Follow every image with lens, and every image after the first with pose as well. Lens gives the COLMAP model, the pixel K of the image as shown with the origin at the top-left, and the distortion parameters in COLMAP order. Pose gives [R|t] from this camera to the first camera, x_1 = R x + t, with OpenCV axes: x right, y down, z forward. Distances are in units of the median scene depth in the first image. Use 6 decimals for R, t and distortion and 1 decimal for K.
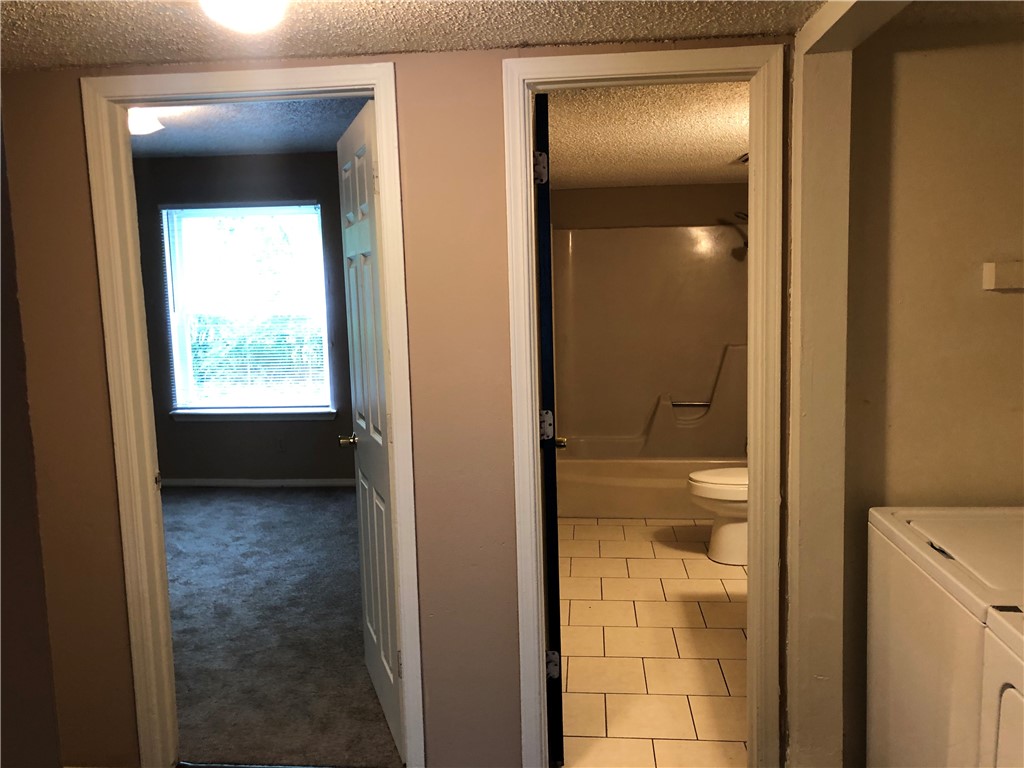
lens RADIAL K [[835.2, 0, 509.7], [0, 835.2, 382.5], [0, 0, 1]] dist [0.053161, -0.019507]
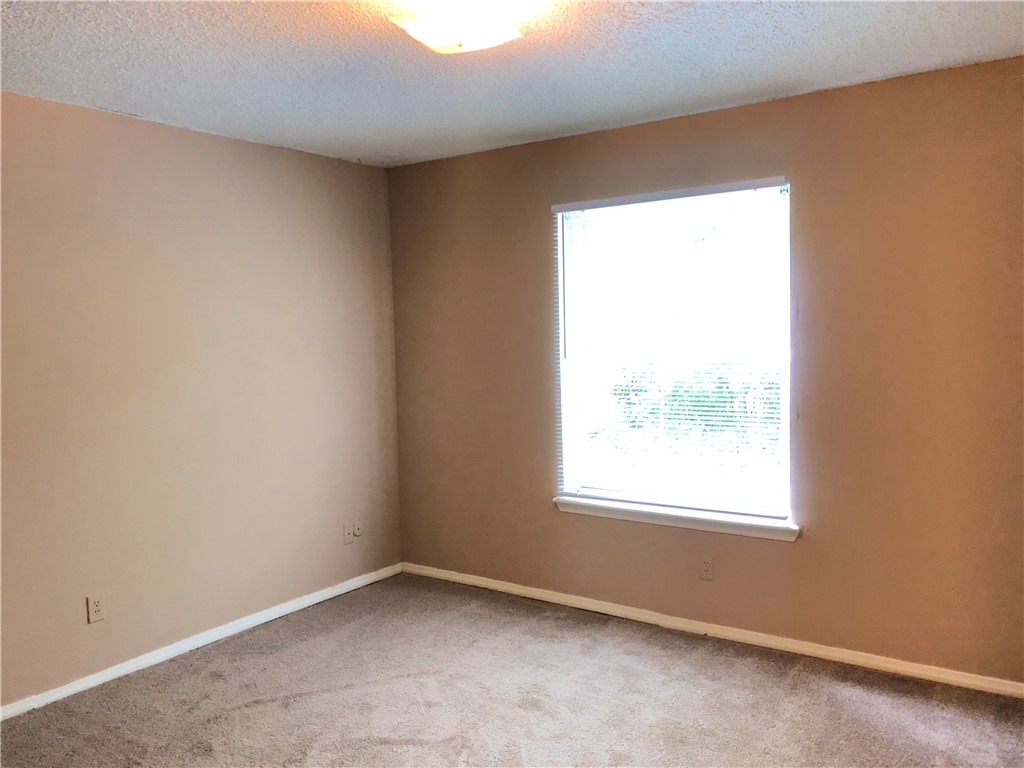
lens RADIAL K [[835.2, 0, 508.1], [0, 835.2, 385.6], [0, 0, 1]] dist [0.053161, -0.019507]
pose [[0.866739, 0.036915, -0.497393, -0.094424], [-0.057003, 0.998054, -0.025259, -0.041000], [0.495493, 0.050246, 0.867157, 0.380143]]
